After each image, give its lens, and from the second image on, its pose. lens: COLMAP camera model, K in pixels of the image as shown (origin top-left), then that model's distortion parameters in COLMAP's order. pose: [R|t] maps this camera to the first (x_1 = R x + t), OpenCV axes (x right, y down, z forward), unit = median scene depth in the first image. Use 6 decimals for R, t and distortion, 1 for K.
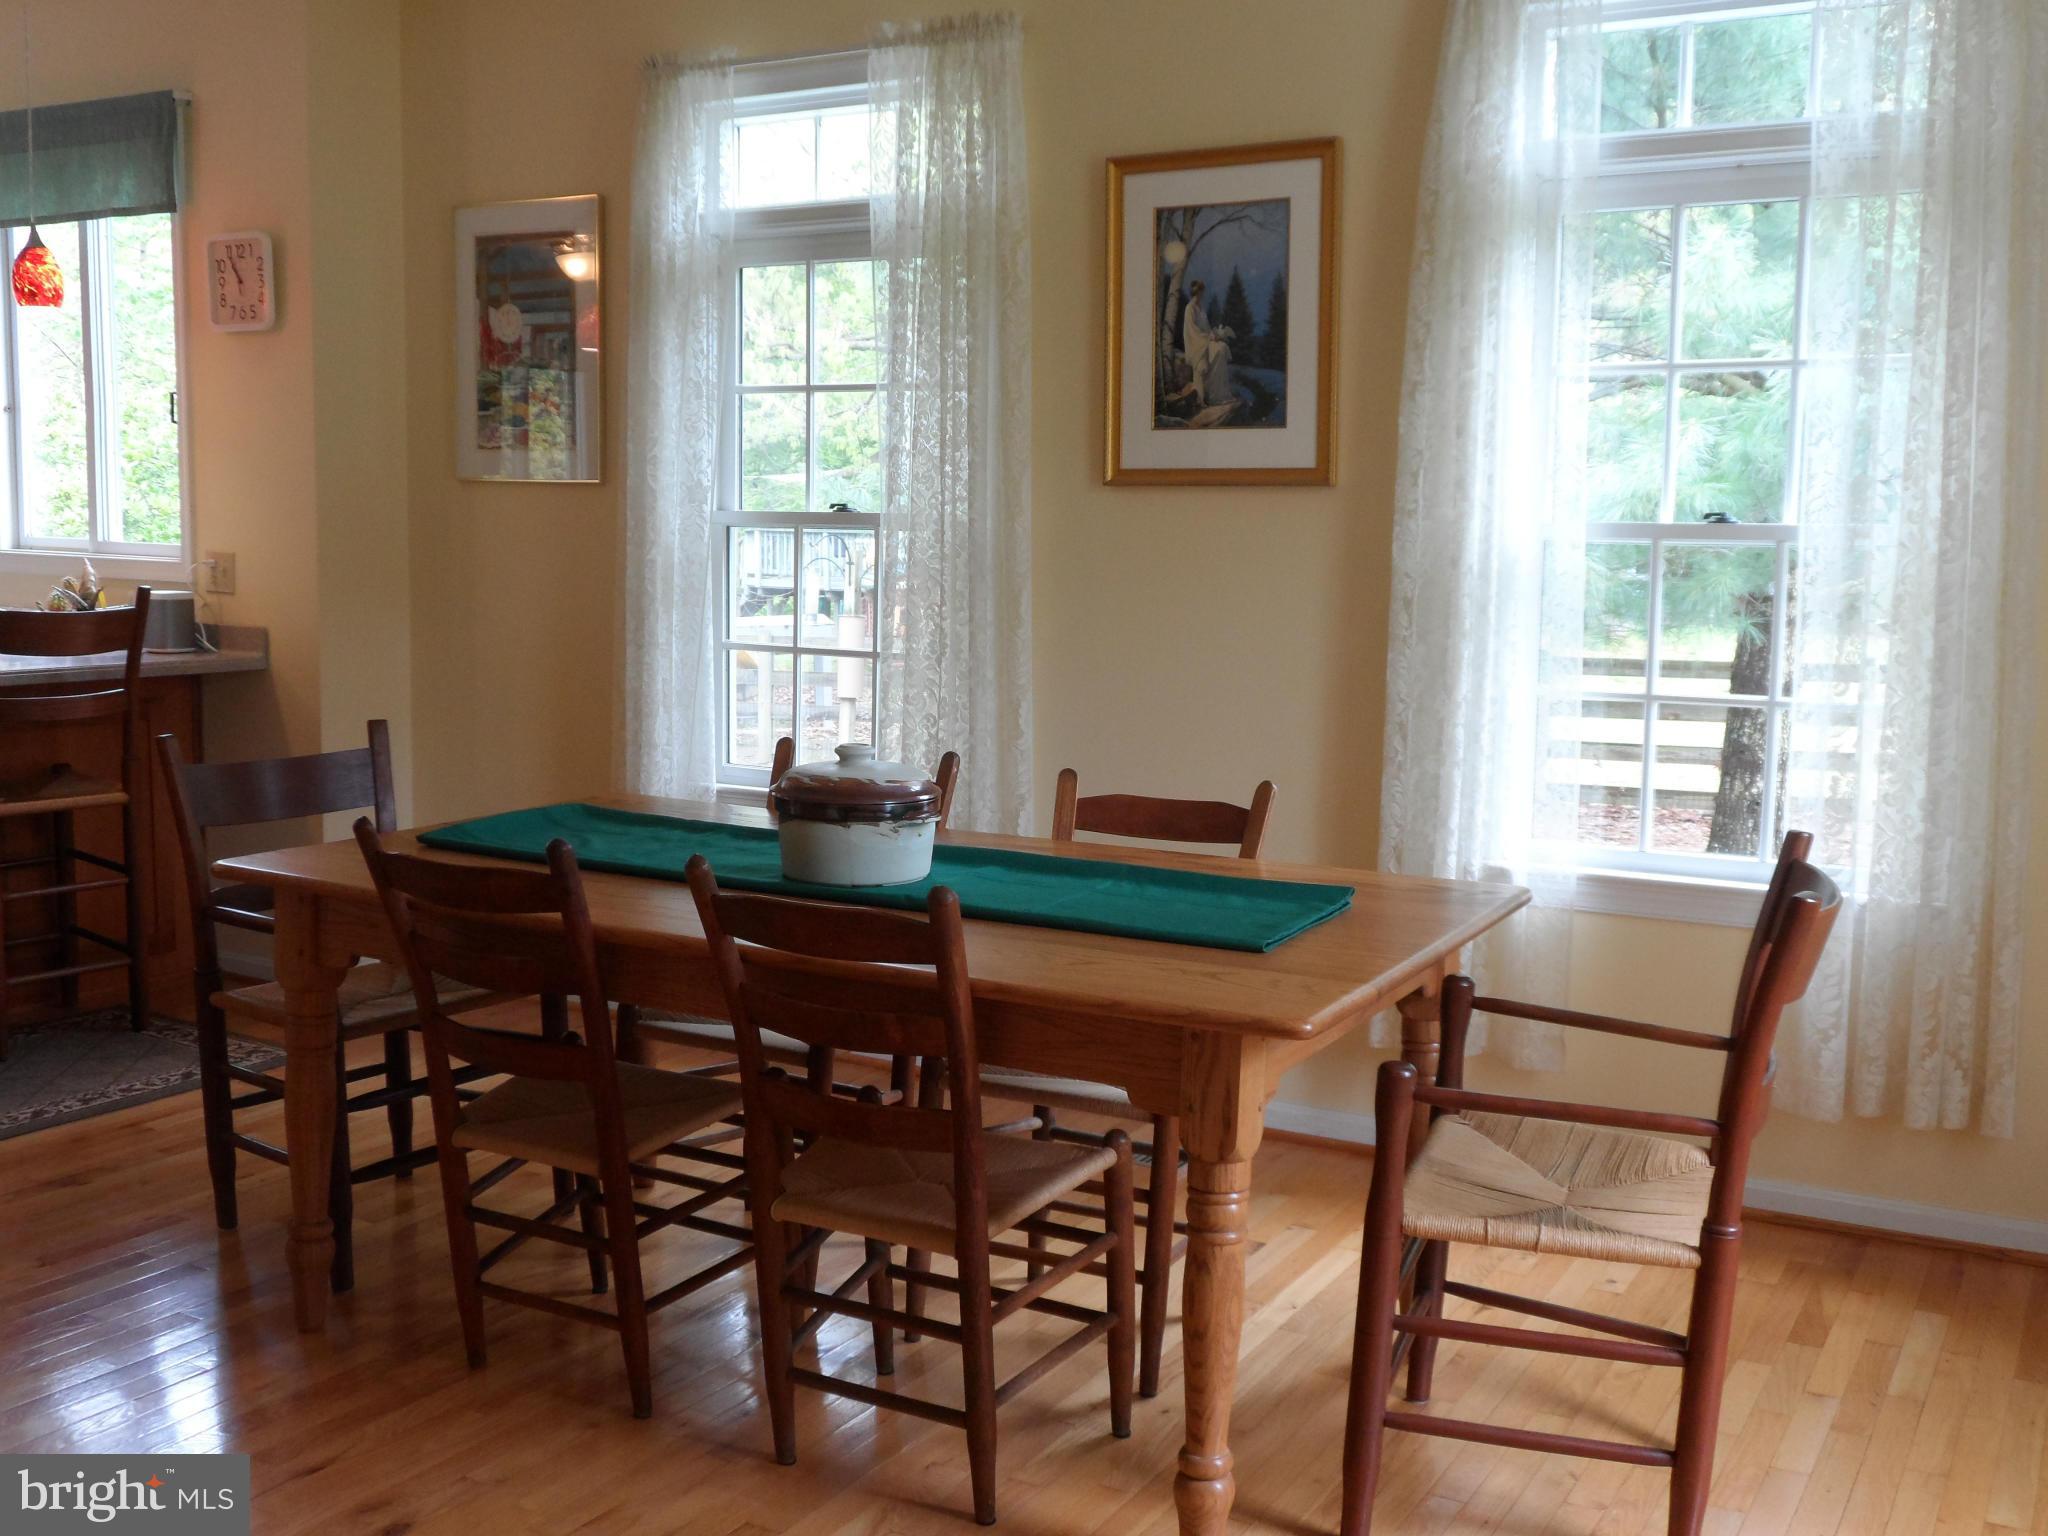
lens RADIAL K [[2000.9, 0, 1024.0], [0, 2000.9, 768.0], [0, 0, 1]] dist [-0.070299, 0.020806]
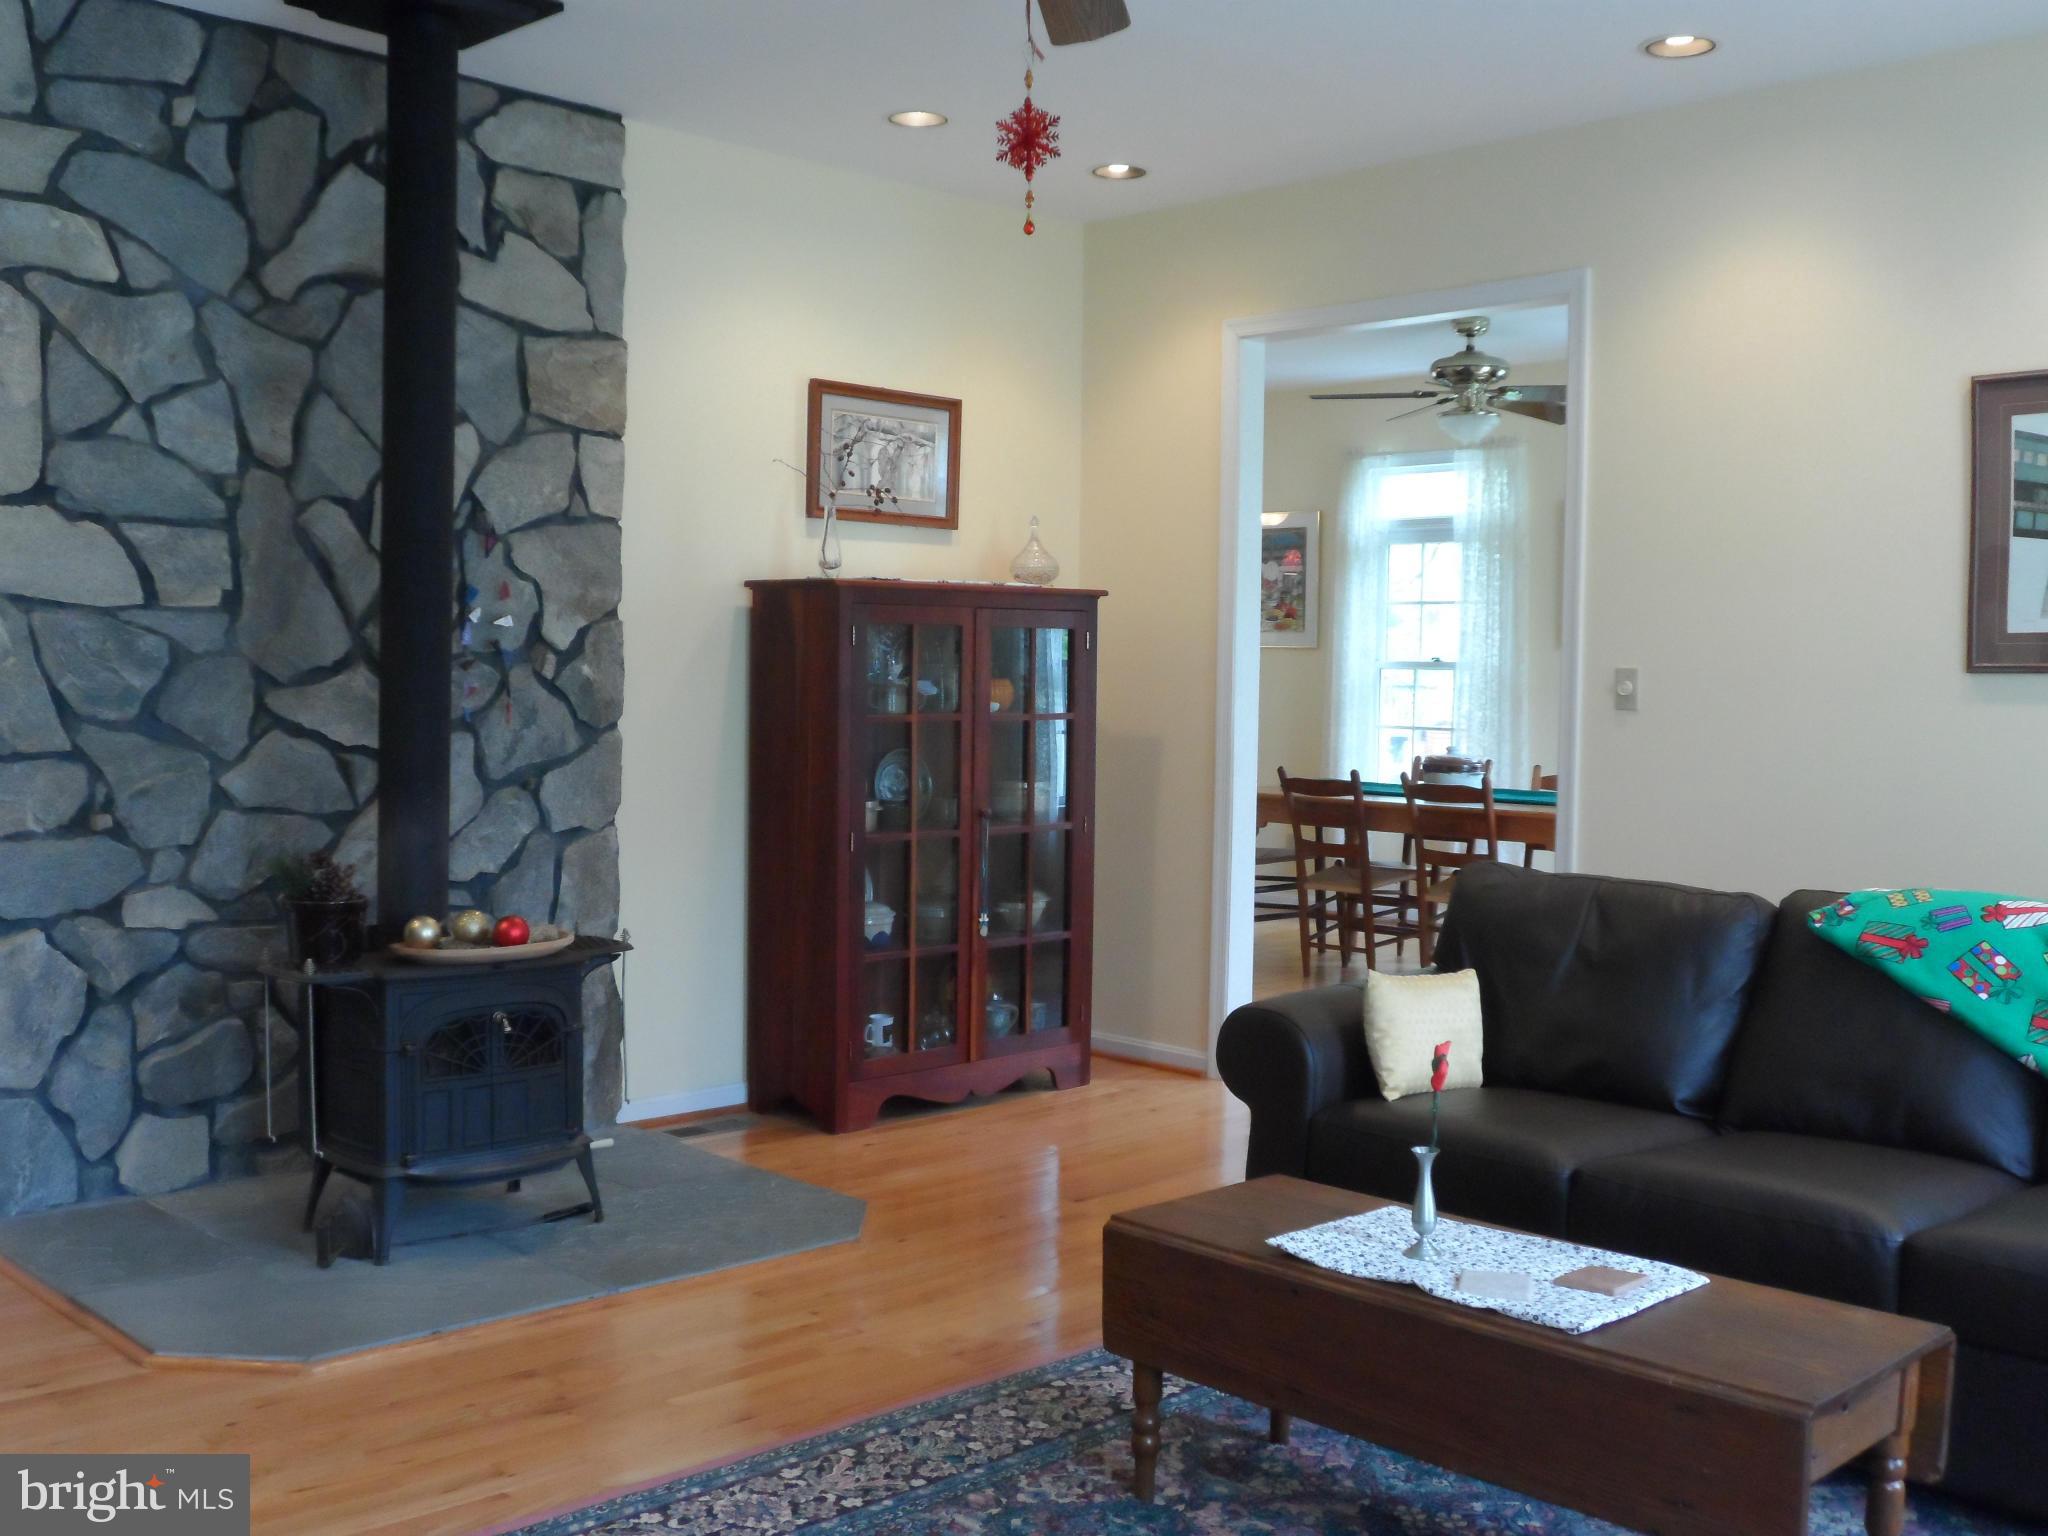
lens RADIAL K [[2000.9, 0, 1024.0], [0, 2000.9, 768.0], [0, 0, 1]] dist [-0.070299, 0.020806]
pose [[0.966126, 0.012762, -0.257755, 0.030967], [-0.034544, 0.996184, -0.080156, 0.166073], [0.255749, 0.086345, 0.962880, -1.120486]]
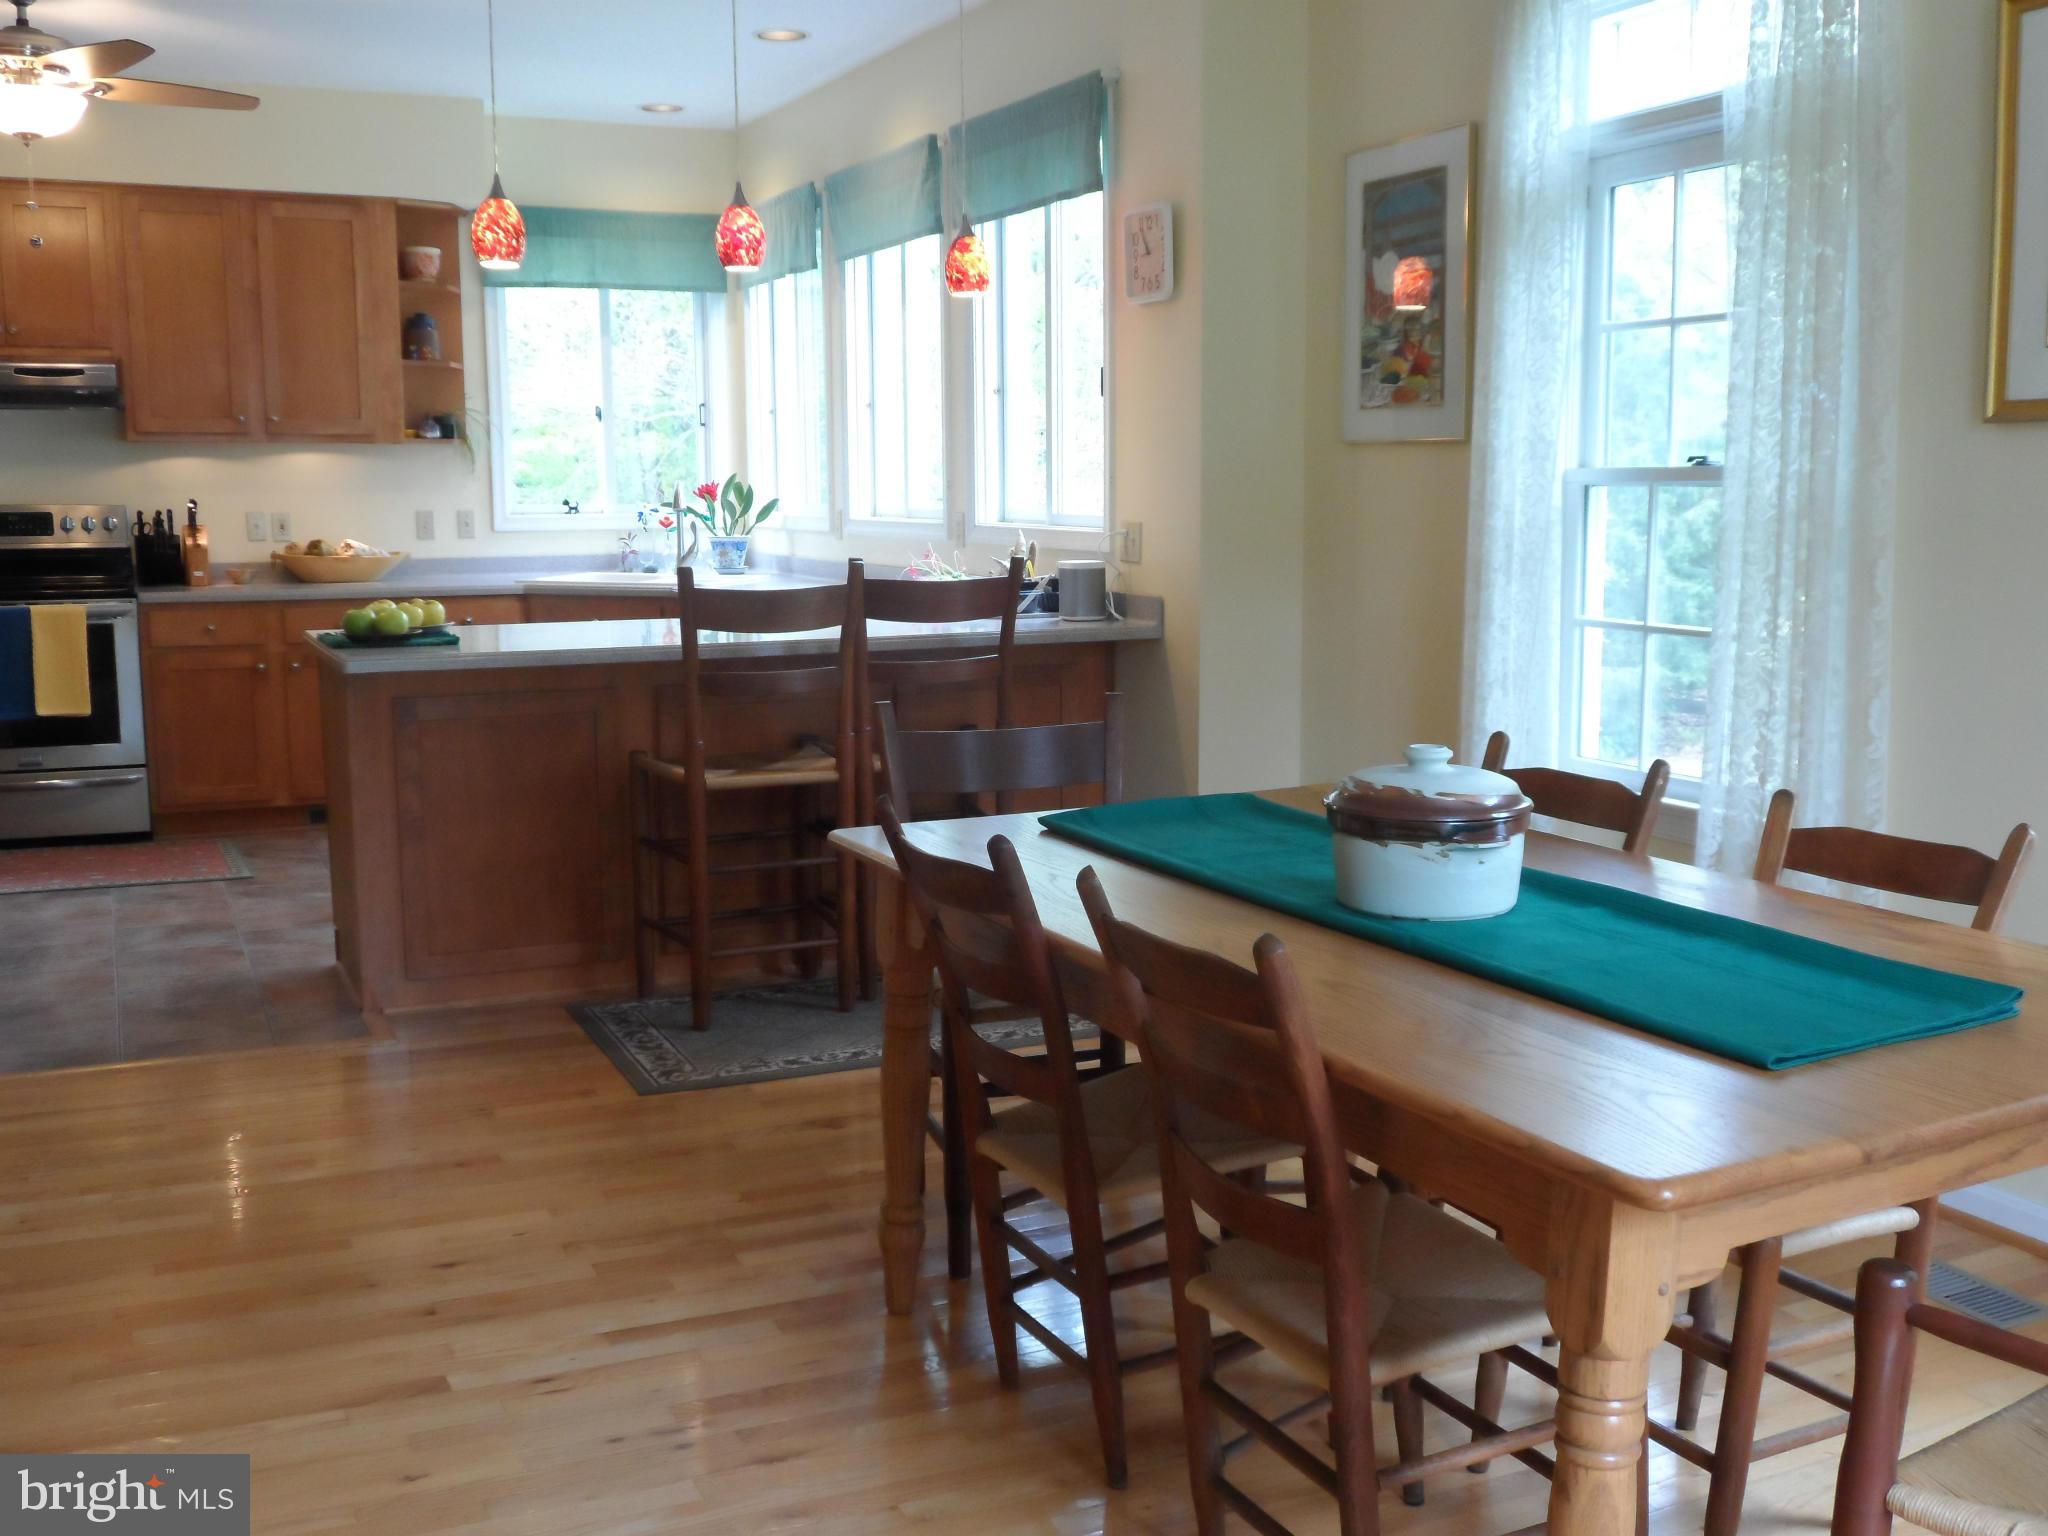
lens RADIAL K [[2000.9, 0, 1024.0], [0, 2000.9, 768.0], [0, 0, 1]] dist [-0.070299, 0.020806]
pose [[0.810930, 0.053383, -0.582703, 0.172568], [-0.043561, 0.998574, 0.030859, -0.014015], [0.583519, 0.000359, 0.812099, 0.152936]]
